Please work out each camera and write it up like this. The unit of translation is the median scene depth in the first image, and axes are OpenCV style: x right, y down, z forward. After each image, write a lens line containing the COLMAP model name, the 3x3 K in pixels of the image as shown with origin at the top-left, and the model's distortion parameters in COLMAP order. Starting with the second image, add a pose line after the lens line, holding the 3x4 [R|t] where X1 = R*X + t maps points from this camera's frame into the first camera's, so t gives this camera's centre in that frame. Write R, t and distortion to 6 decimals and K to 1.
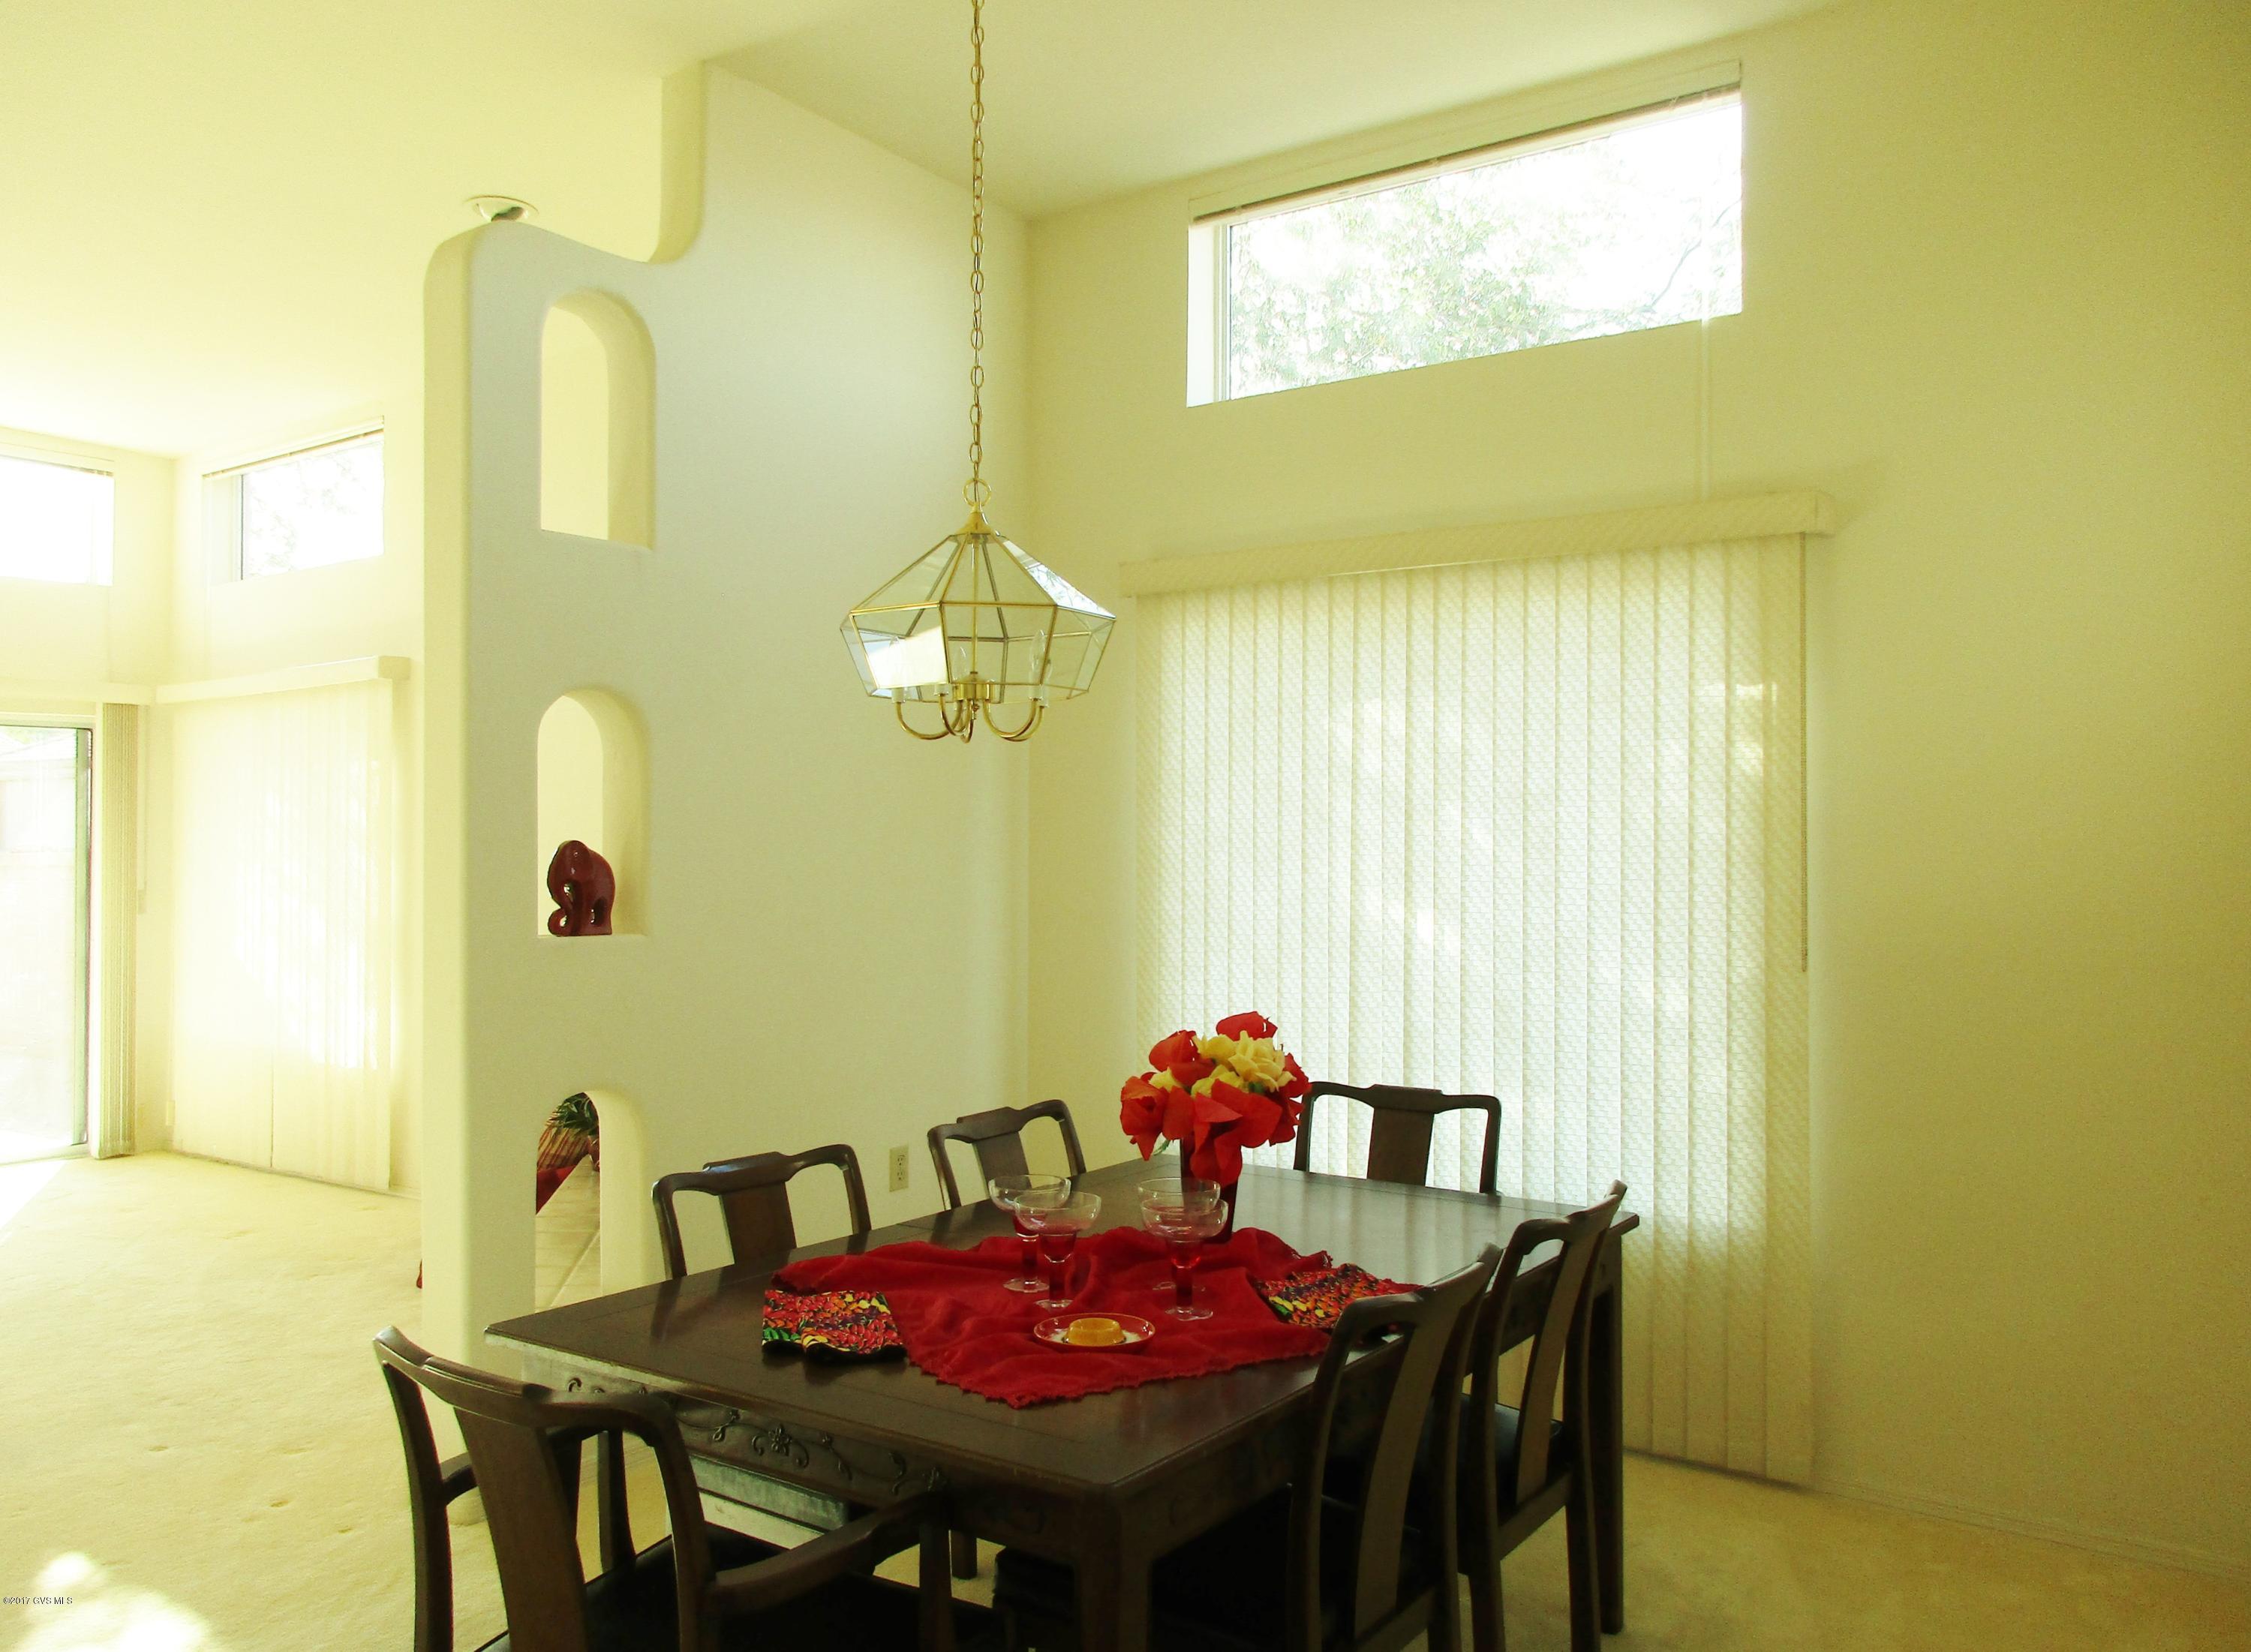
lens RADIAL K [[1705.5, 0, 1117.7], [0, 1705.5, 826.1], [0, 0, 1]] dist [0.000879, -0.004463]
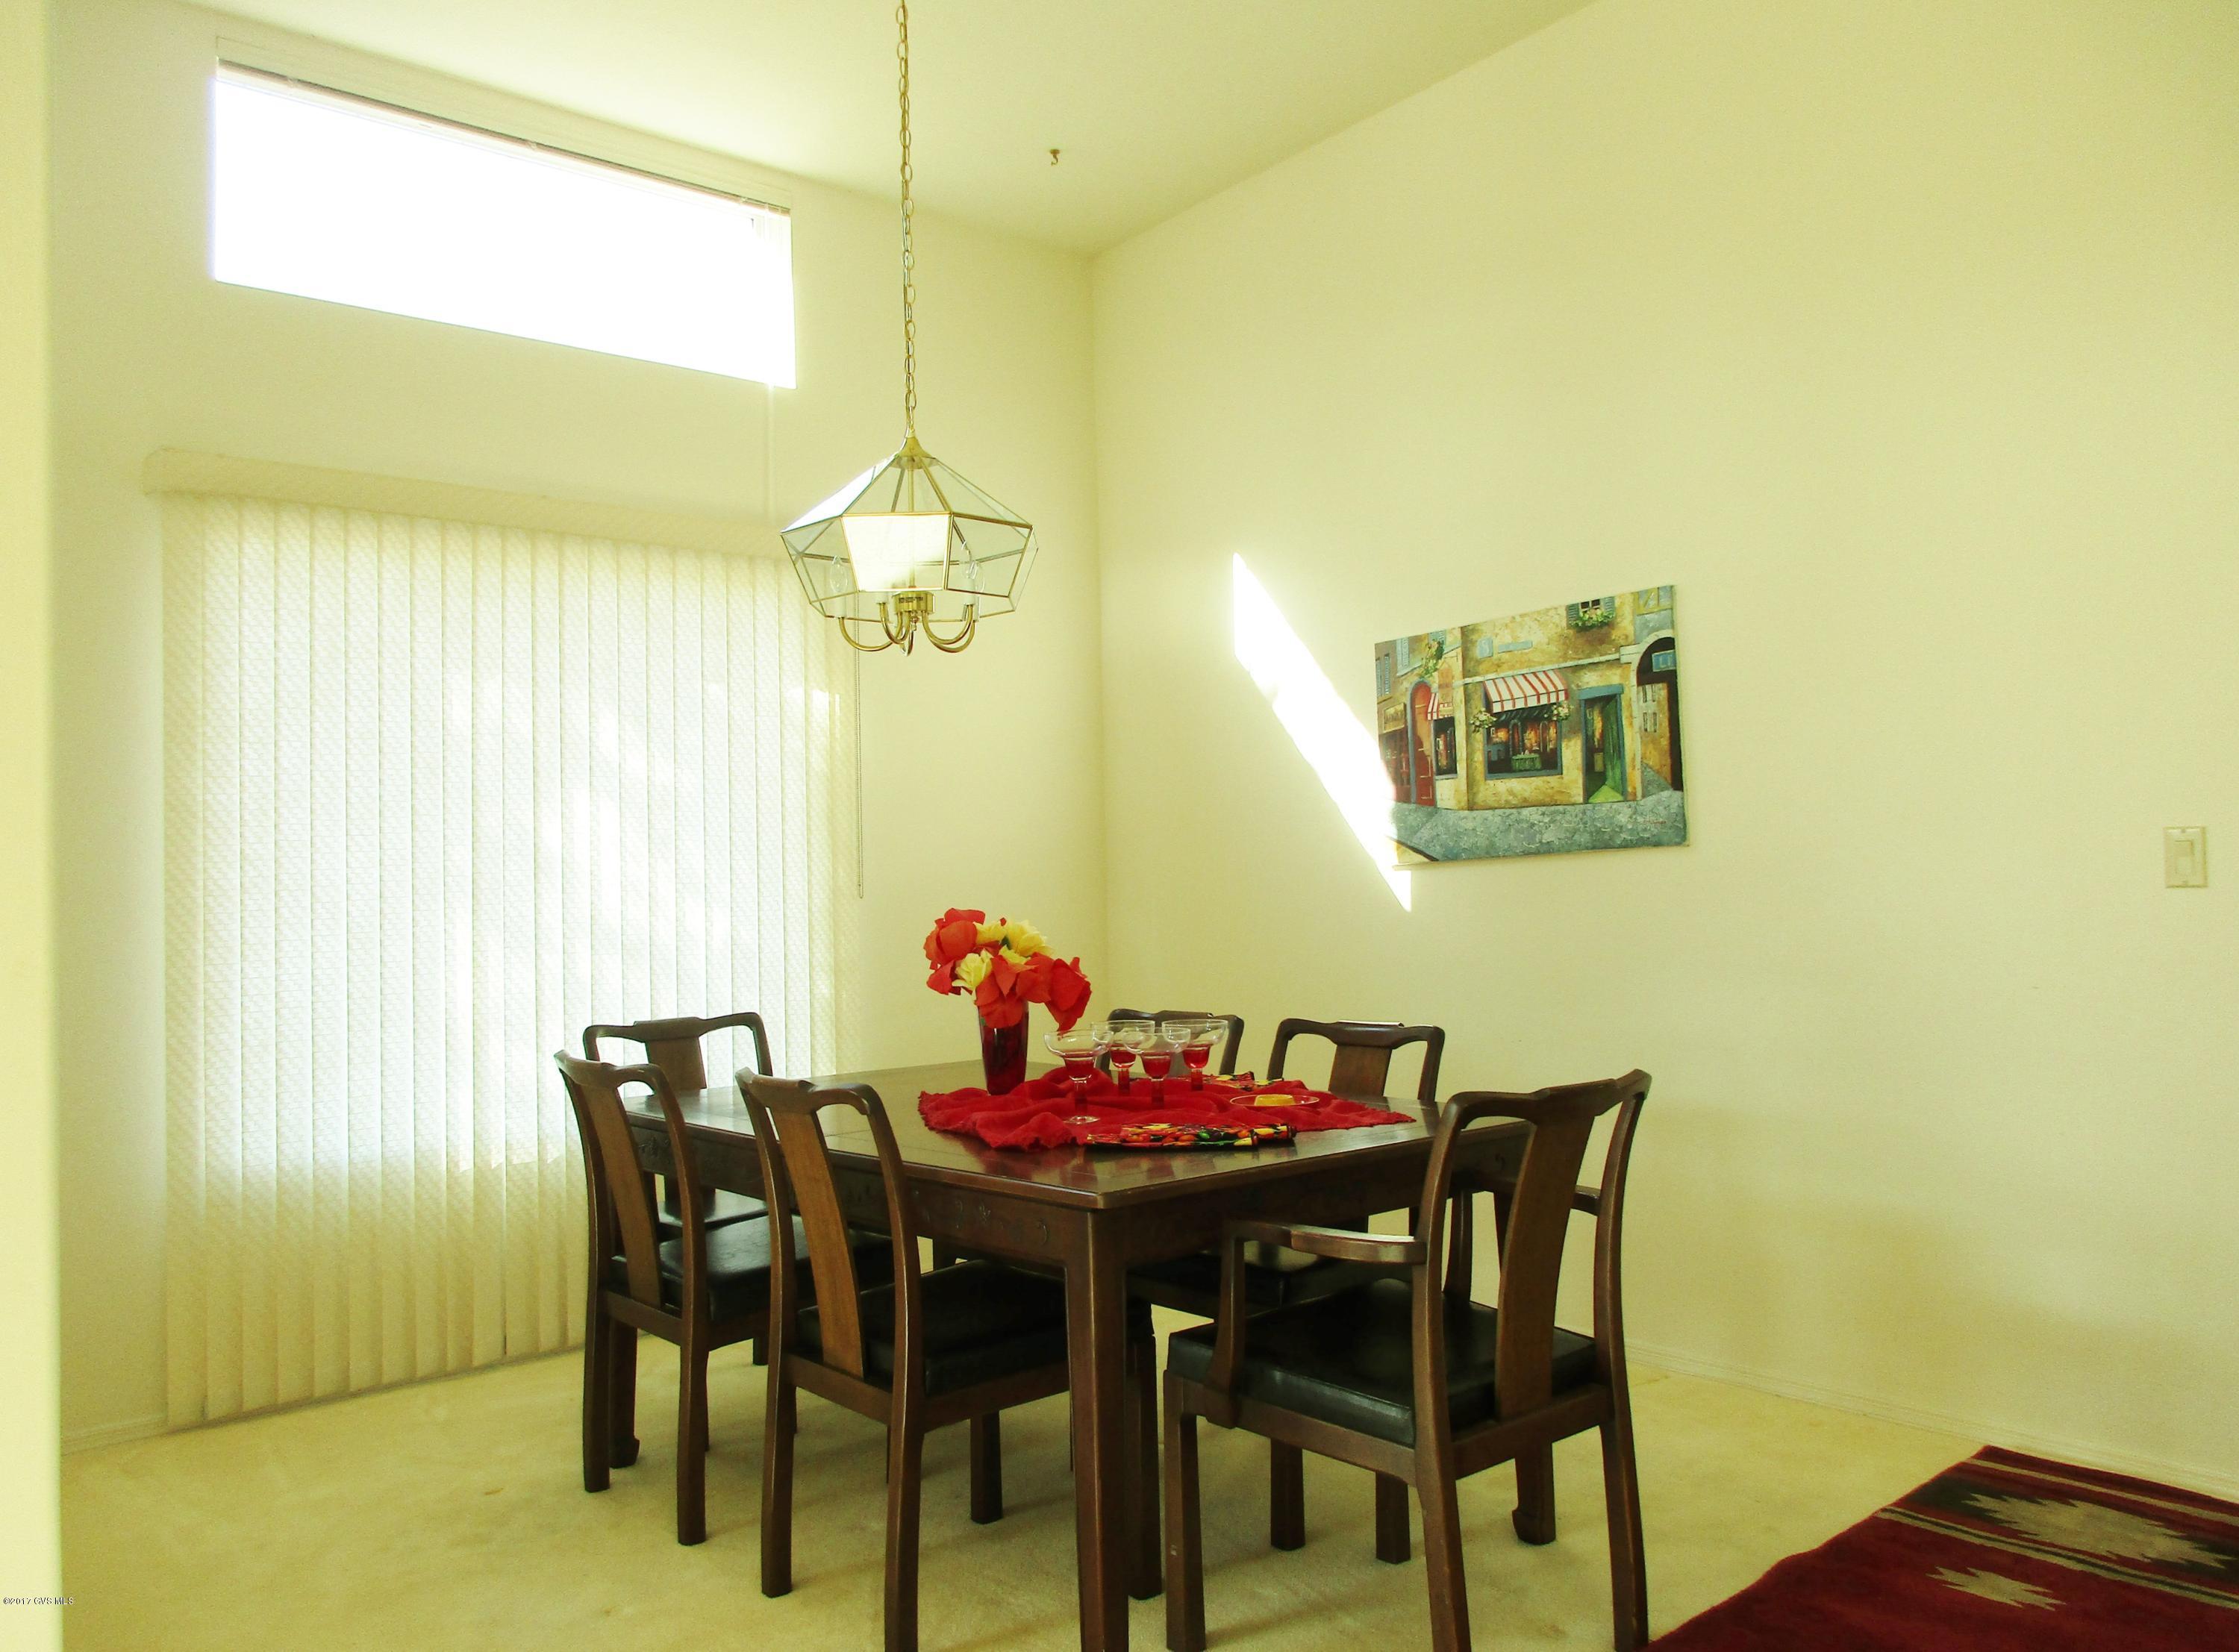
lens RADIAL K [[1696.3, 0, 1114.1], [0, 1696.3, 805.9], [0, 0, 1]] dist [0.000879, -0.004463]
pose [[0.258597, 0.032507, 0.965438, -0.760950], [0.019614, 0.999051, -0.038893, 0.063323], [-0.965786, 0.028994, 0.257714, 0.433368]]
